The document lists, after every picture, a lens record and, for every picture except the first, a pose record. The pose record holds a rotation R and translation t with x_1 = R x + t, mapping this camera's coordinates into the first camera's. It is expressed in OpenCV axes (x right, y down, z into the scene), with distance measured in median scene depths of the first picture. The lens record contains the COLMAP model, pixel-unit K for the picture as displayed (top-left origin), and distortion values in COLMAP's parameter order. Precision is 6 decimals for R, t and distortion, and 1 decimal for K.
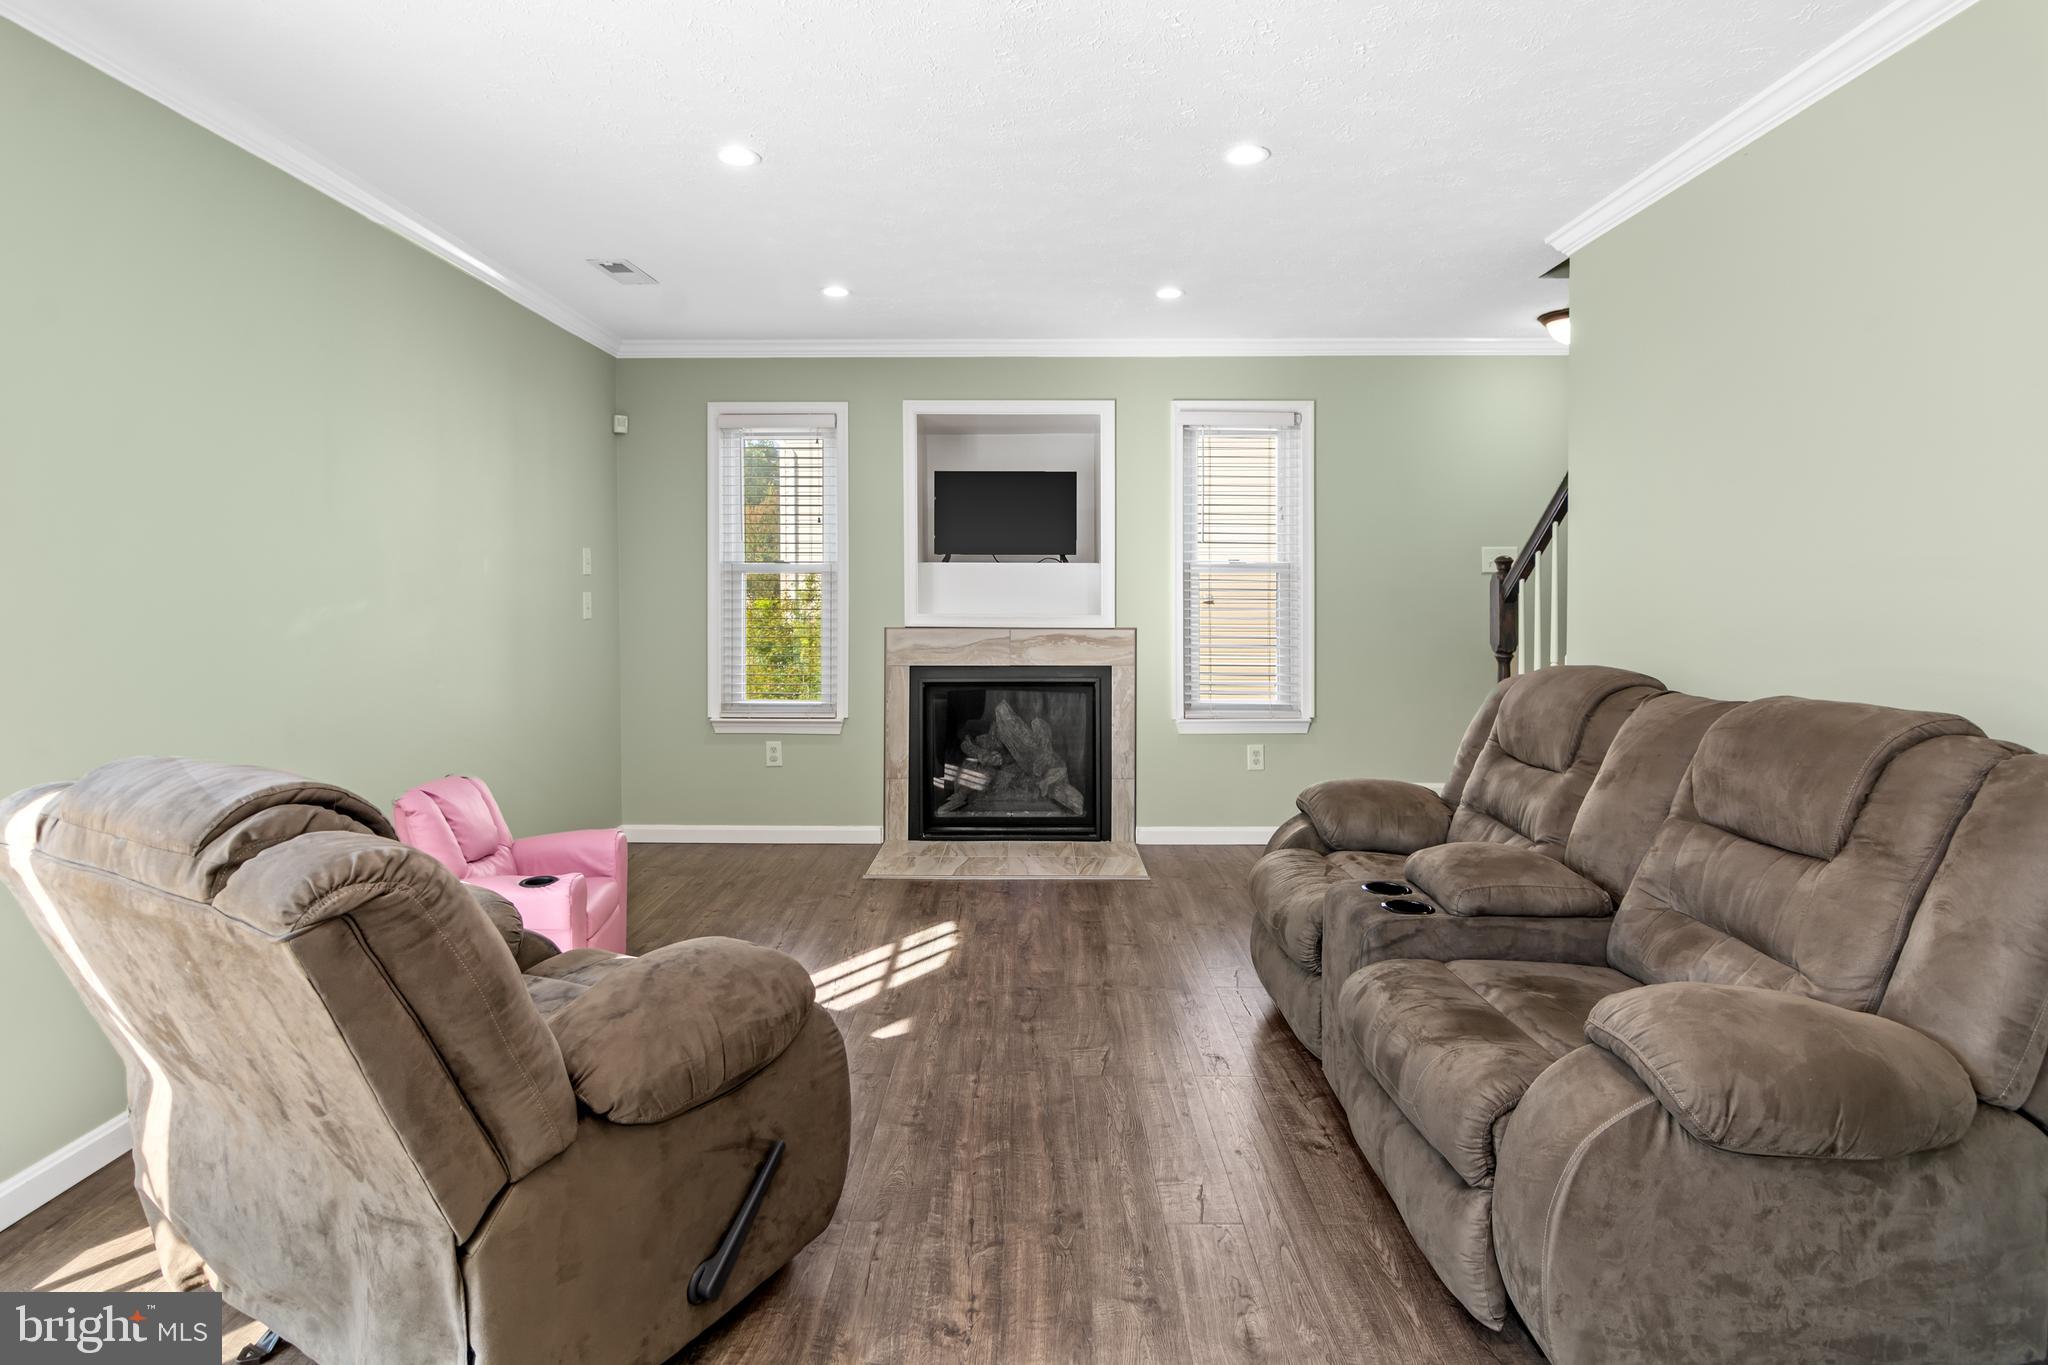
lens RADIAL K [[1012.4, 0, 1029.2], [0, 1012.4, 635.0], [0, 0, 1]] dist [-0.006003, -0.001112]
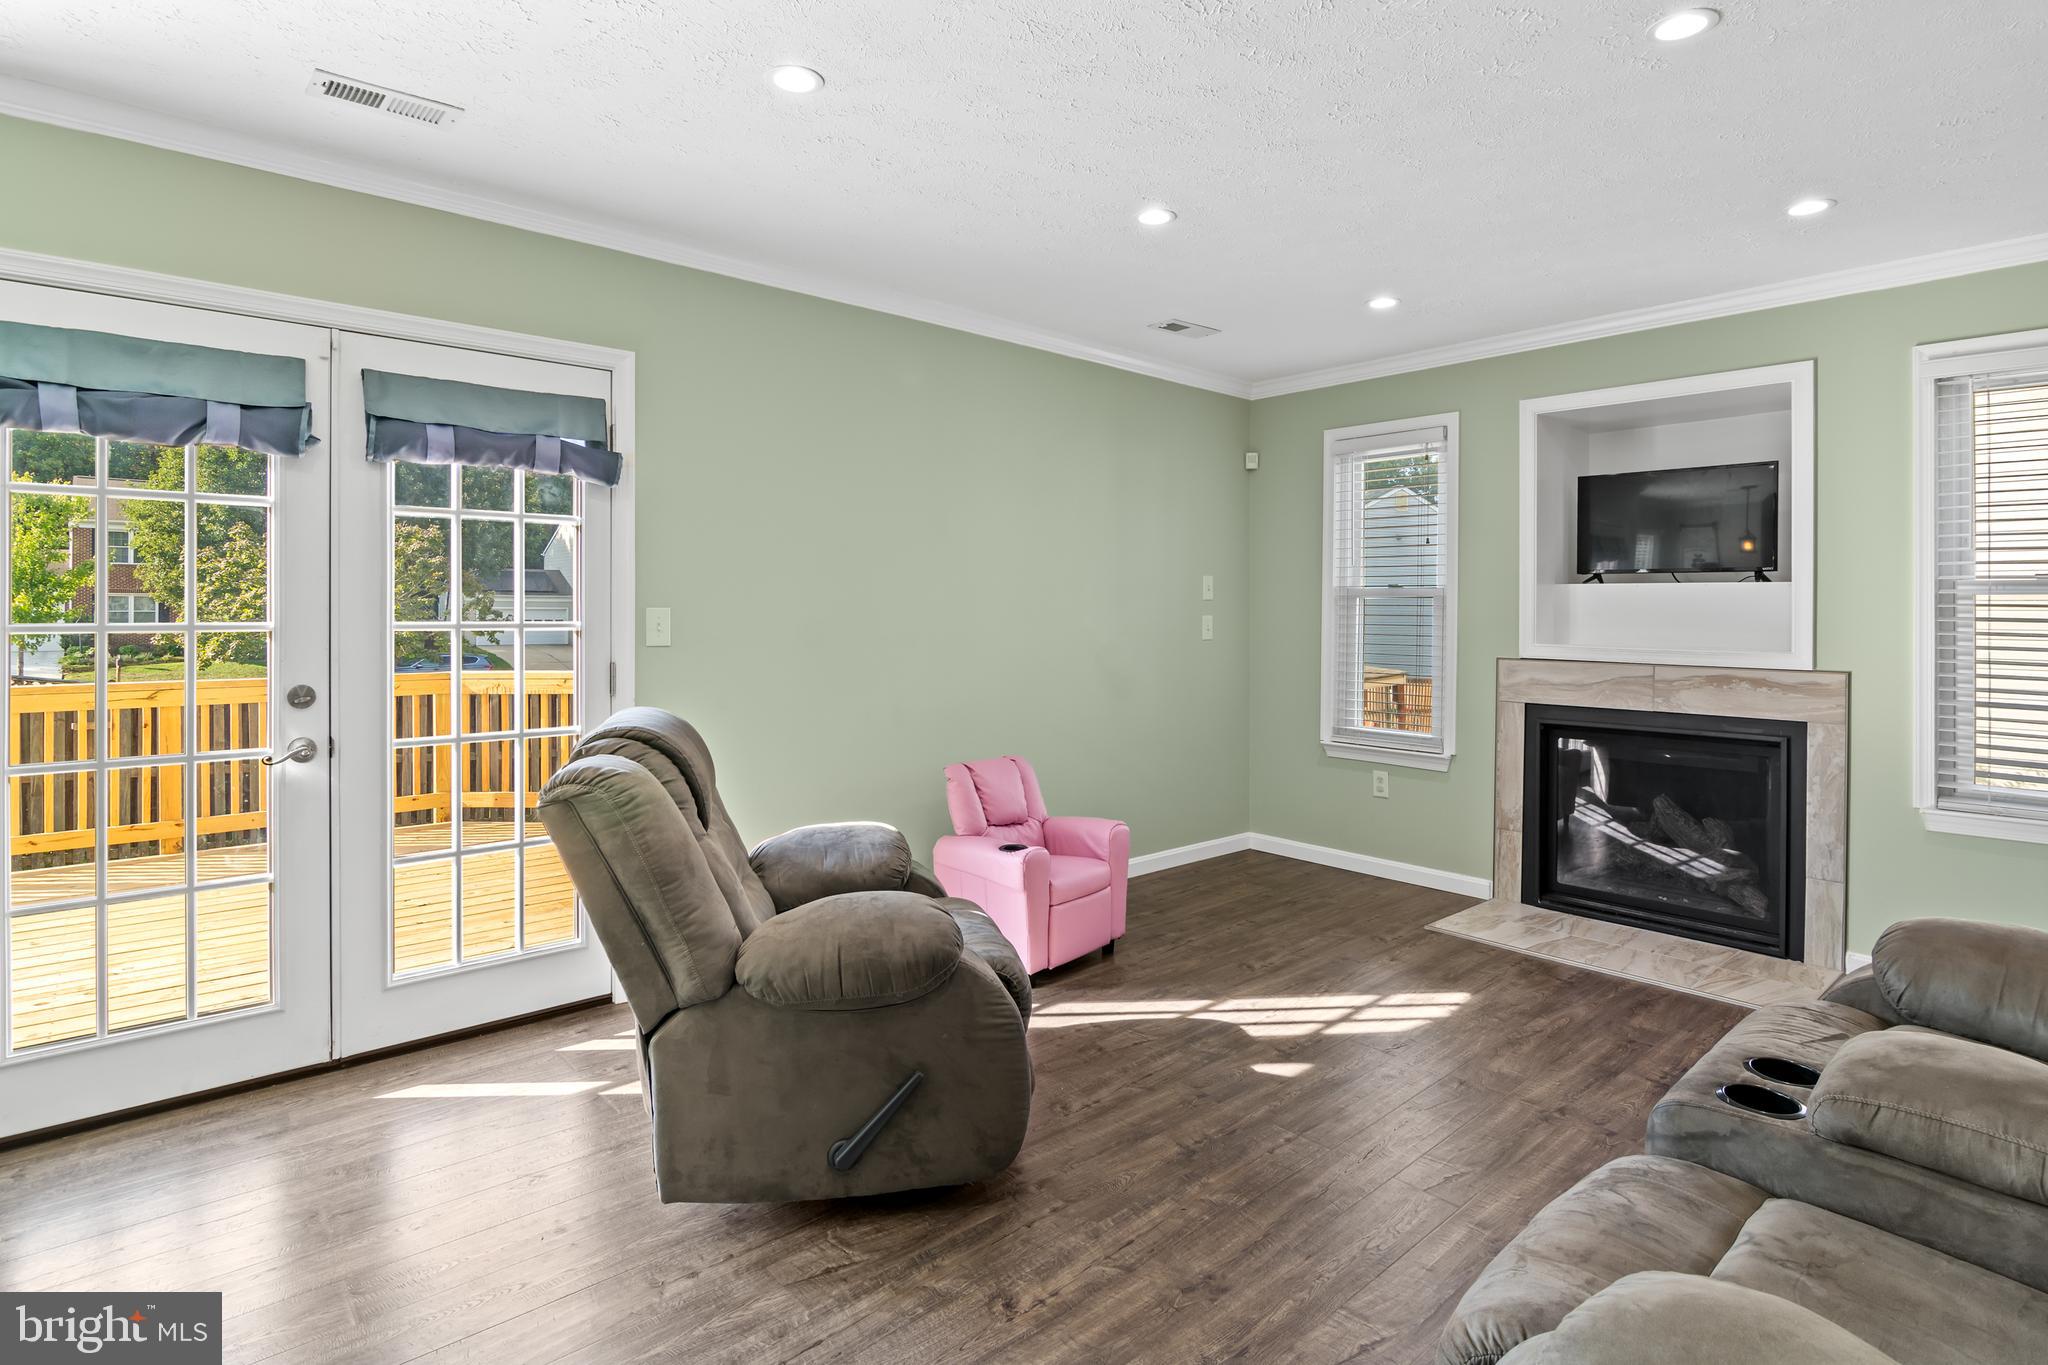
lens RADIAL K [[1019.8, 0, 1025.7], [0, 1019.8, 641.3], [0, 0, 1]] dist [-0.003765, -0.006593]
pose [[0.678080, 0.026341, -0.734516, 0.241115], [-0.040609, 0.999174, -0.001657, -0.003759], [0.733865, 0.030951, 0.678590, 0.088811]]
